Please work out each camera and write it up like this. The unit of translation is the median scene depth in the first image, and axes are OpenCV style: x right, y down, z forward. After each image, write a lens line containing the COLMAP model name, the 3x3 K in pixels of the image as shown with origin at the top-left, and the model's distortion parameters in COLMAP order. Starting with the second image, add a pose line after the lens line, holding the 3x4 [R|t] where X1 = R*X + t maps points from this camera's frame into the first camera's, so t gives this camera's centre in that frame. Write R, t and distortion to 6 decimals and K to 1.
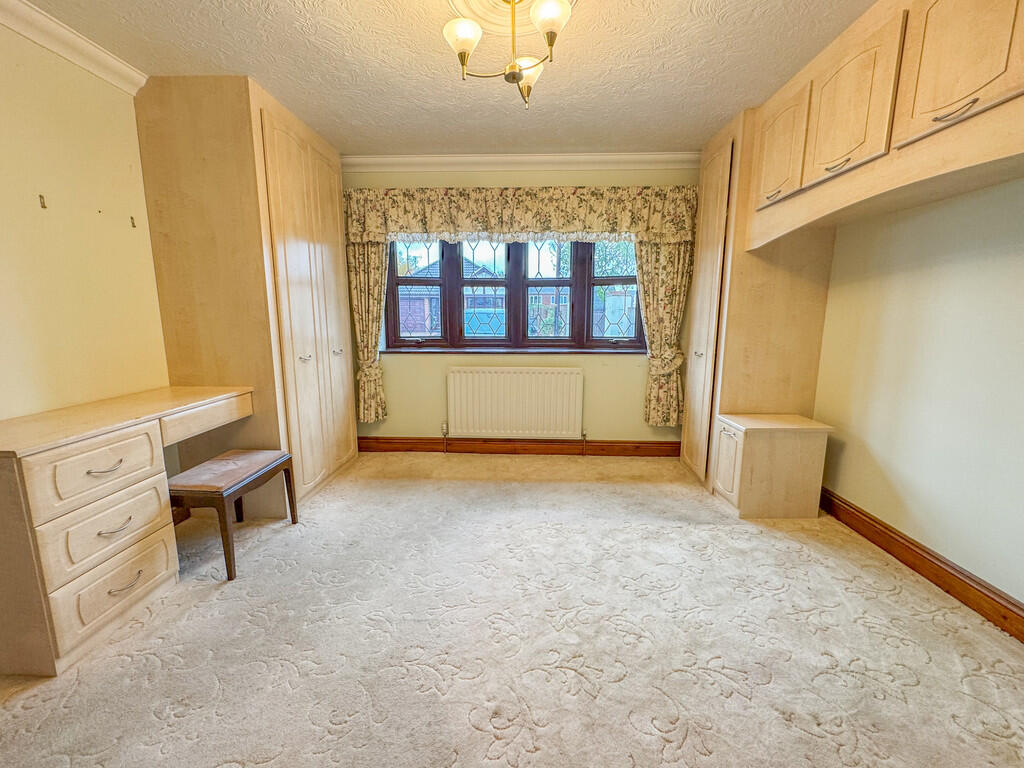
lens RADIAL K [[422.2, 0, 509.6], [0, 422.2, 387.4], [0, 0, 1]] dist [-0.005708, -0.000696]
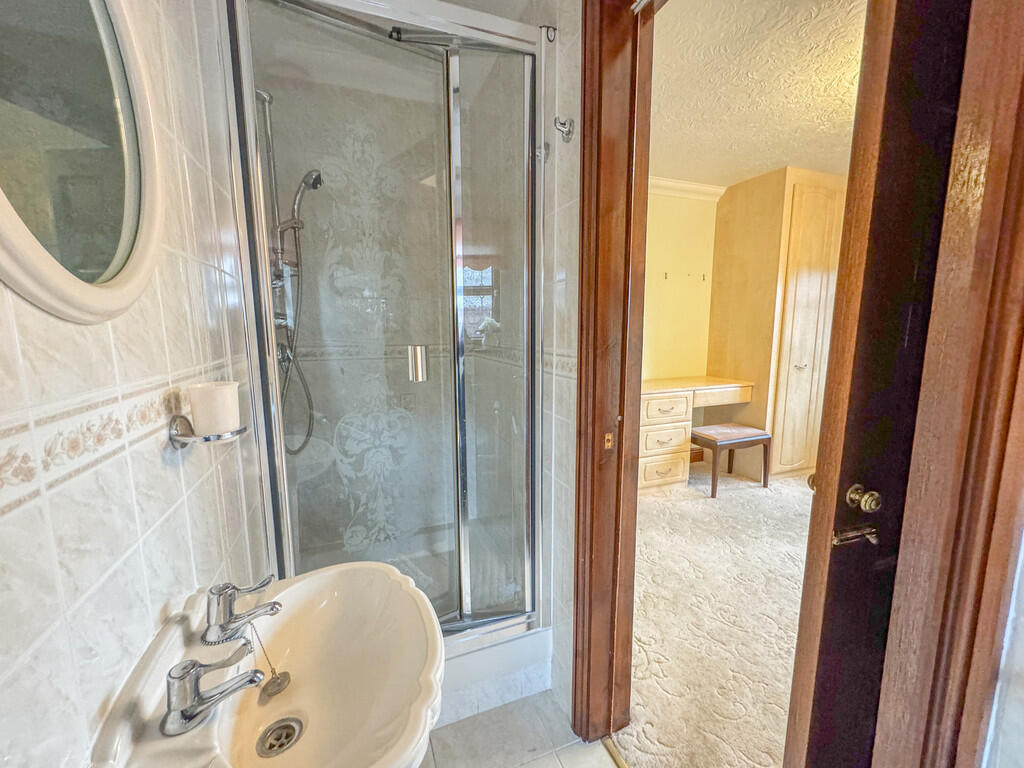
lens RADIAL K [[422.2, 0, 511.5], [0, 422.2, 390.0], [0, 0, 1]] dist [-0.005708, -0.000696]
pose [[0.398558, 0.127444, -0.908245, 0.379391], [-0.145251, 0.986571, 0.074695, 0.038144], [0.905568, 0.102154, 0.411717, -0.343844]]
